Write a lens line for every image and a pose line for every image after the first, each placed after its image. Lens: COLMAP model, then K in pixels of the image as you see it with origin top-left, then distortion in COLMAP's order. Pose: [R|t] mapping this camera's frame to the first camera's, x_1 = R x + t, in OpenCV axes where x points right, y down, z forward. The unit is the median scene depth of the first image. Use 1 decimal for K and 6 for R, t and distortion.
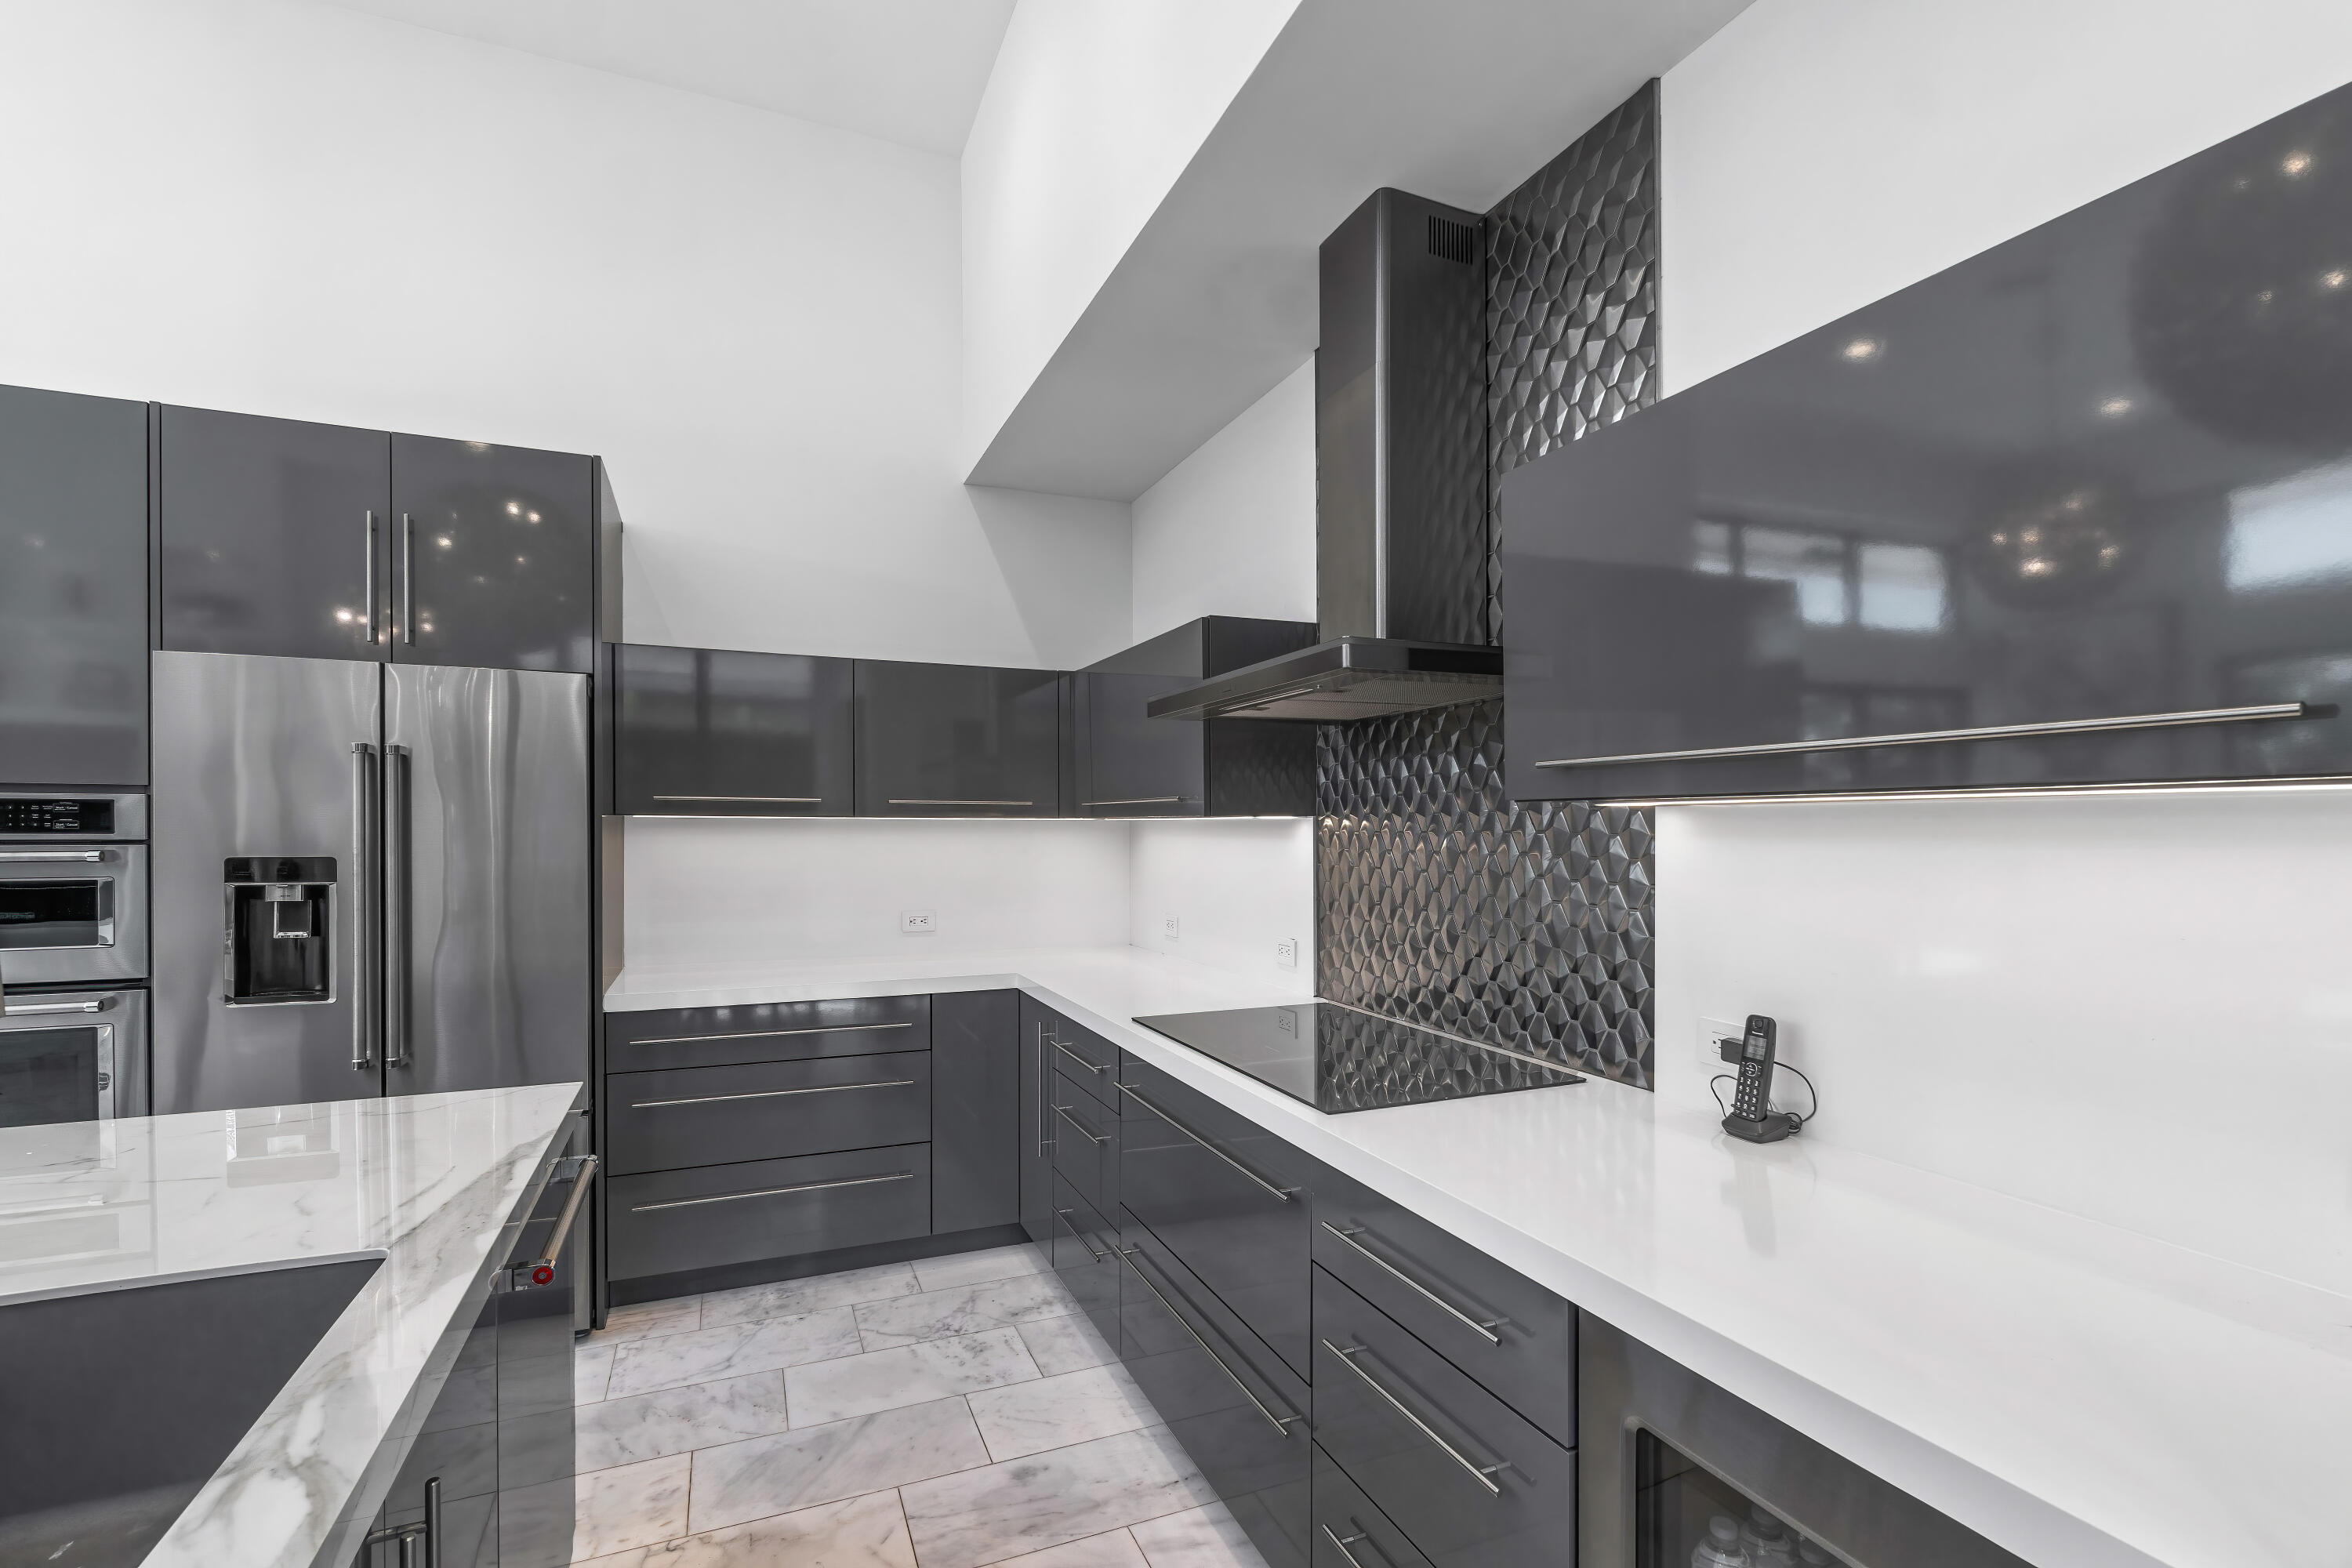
lens RADIAL K [[1029.6, 0, 1171.4], [0, 1029.6, 852.8], [0, 0, 1]] dist [-0.005198, 0.000129]
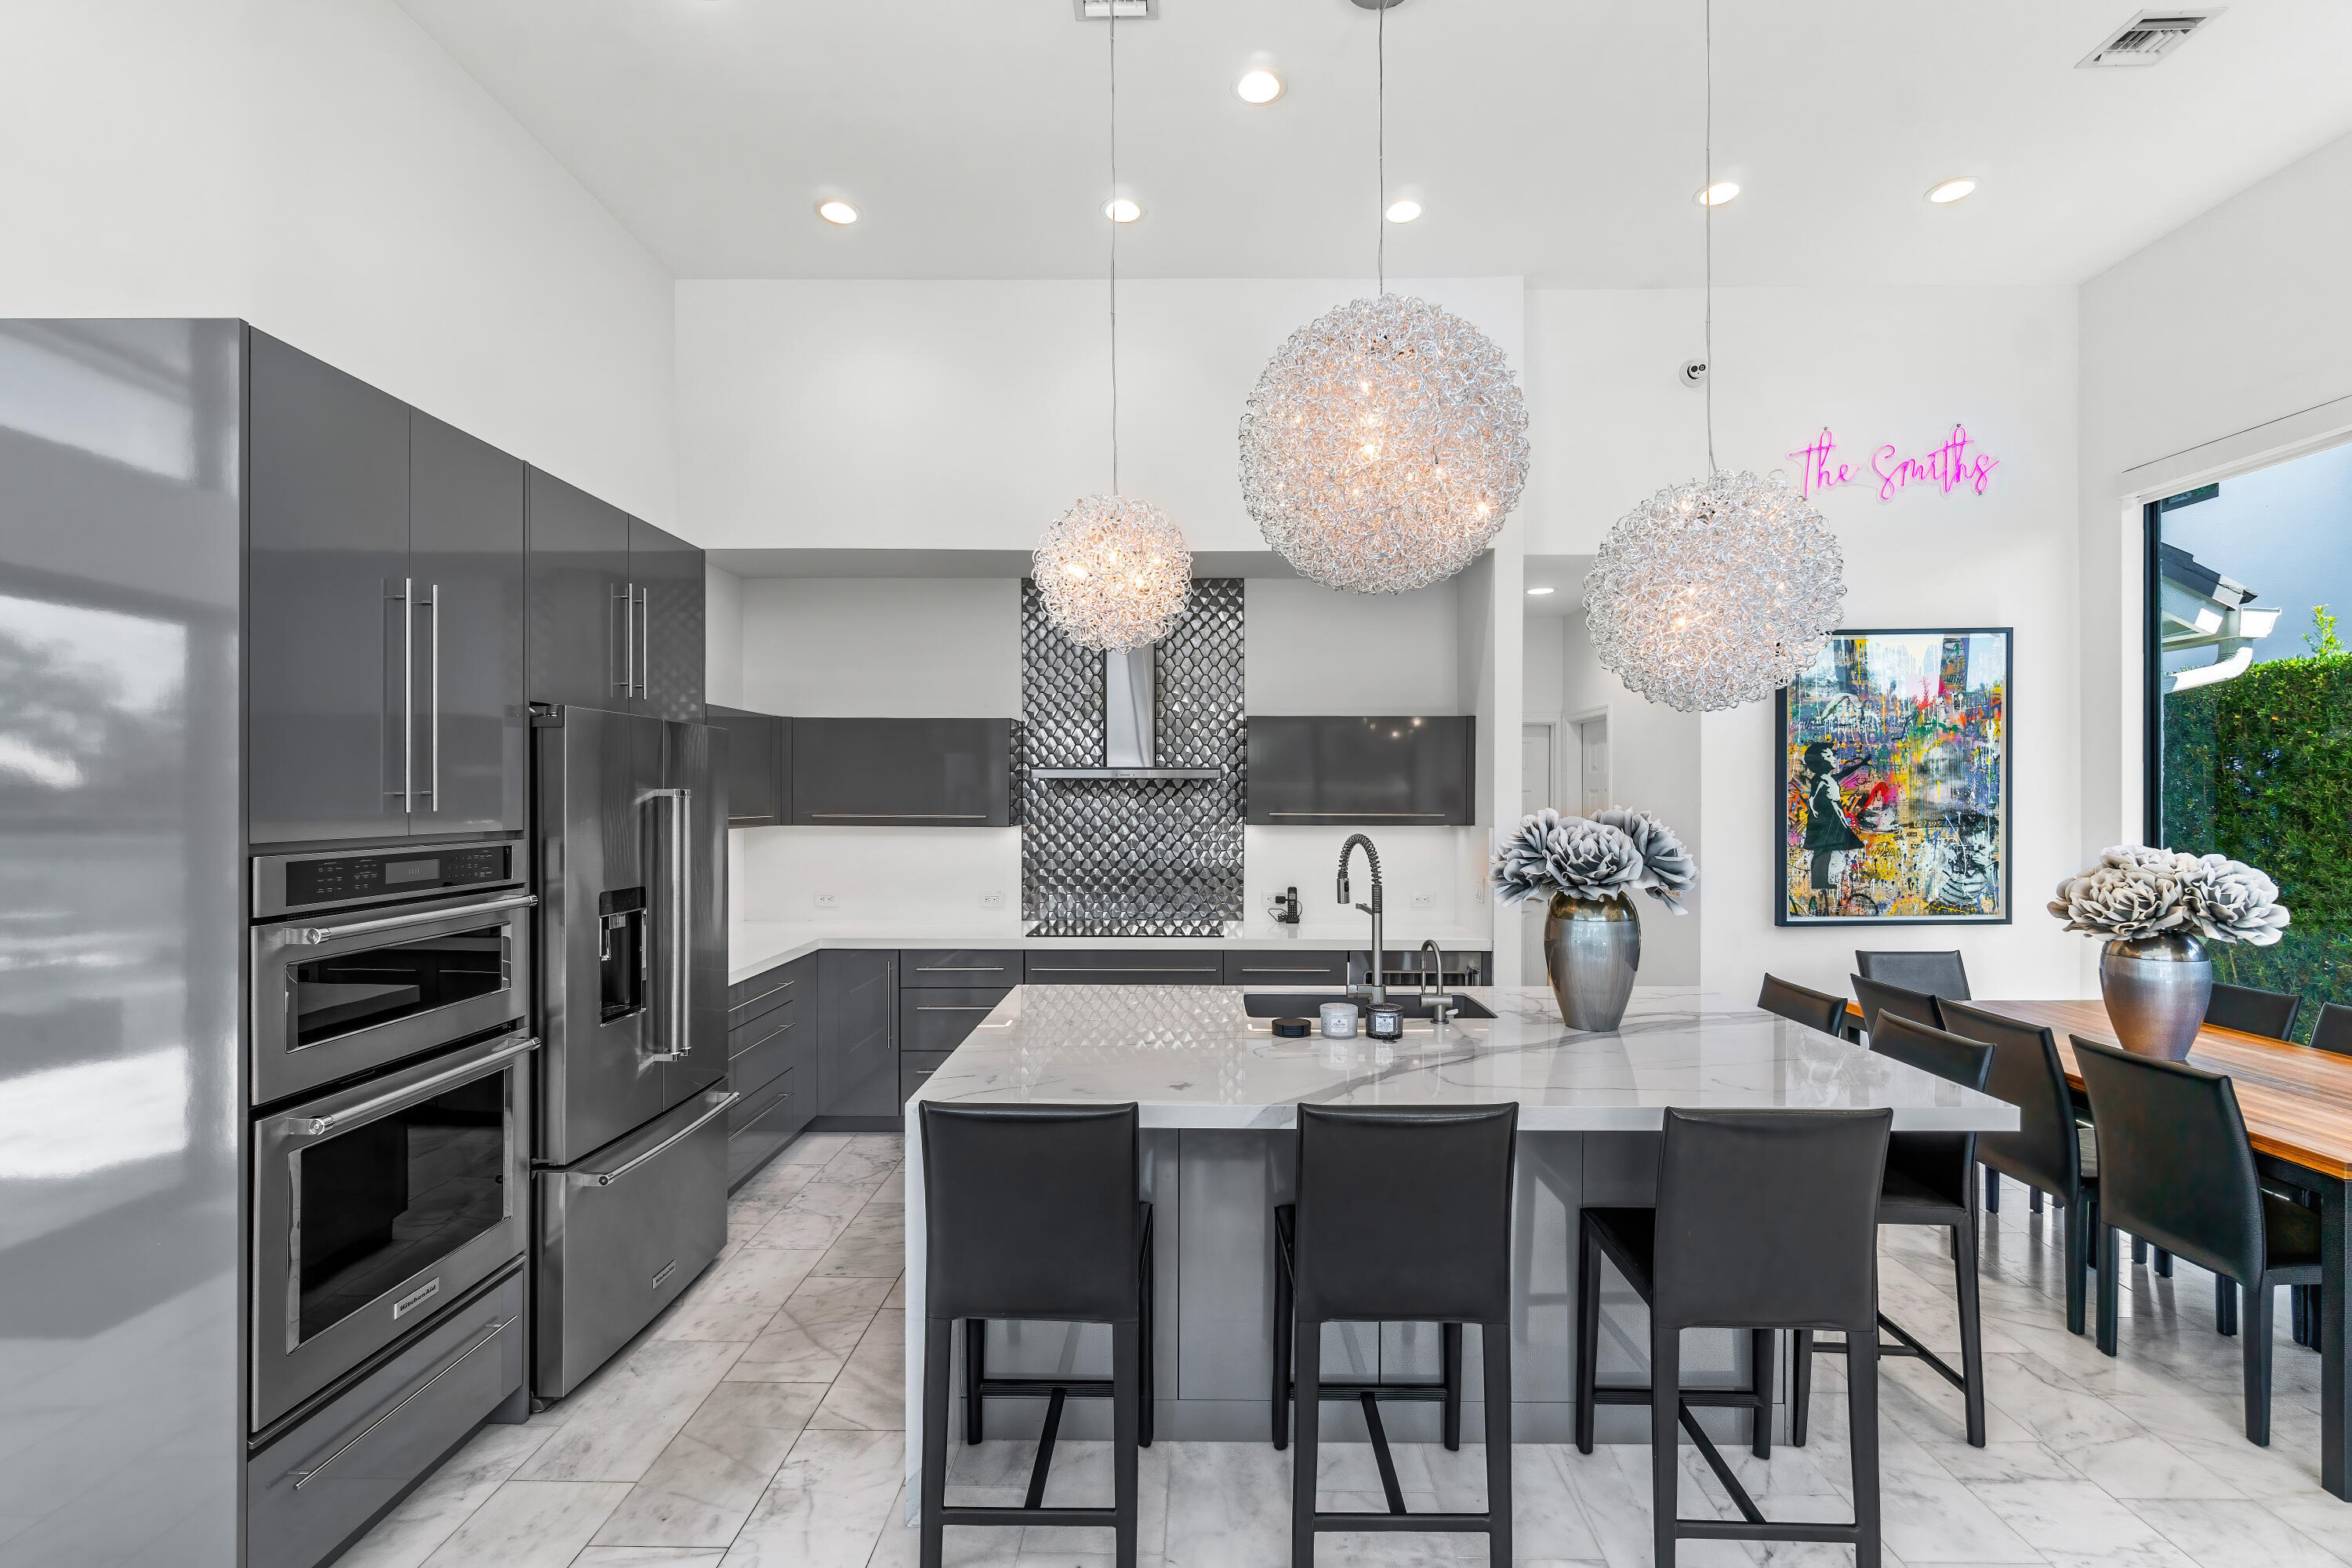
lens RADIAL K [[1029.6, 0, 1182.0], [0, 1029.6, 798.0], [0, 0, 1]] dist [-0.005198, 0.000129]
pose [[0.397224, -0.003539, 0.917715, -1.718387], [0.012444, 0.999921, -0.001530, -0.089972], [-0.917637, 0.012028, 0.397237, -0.029488]]
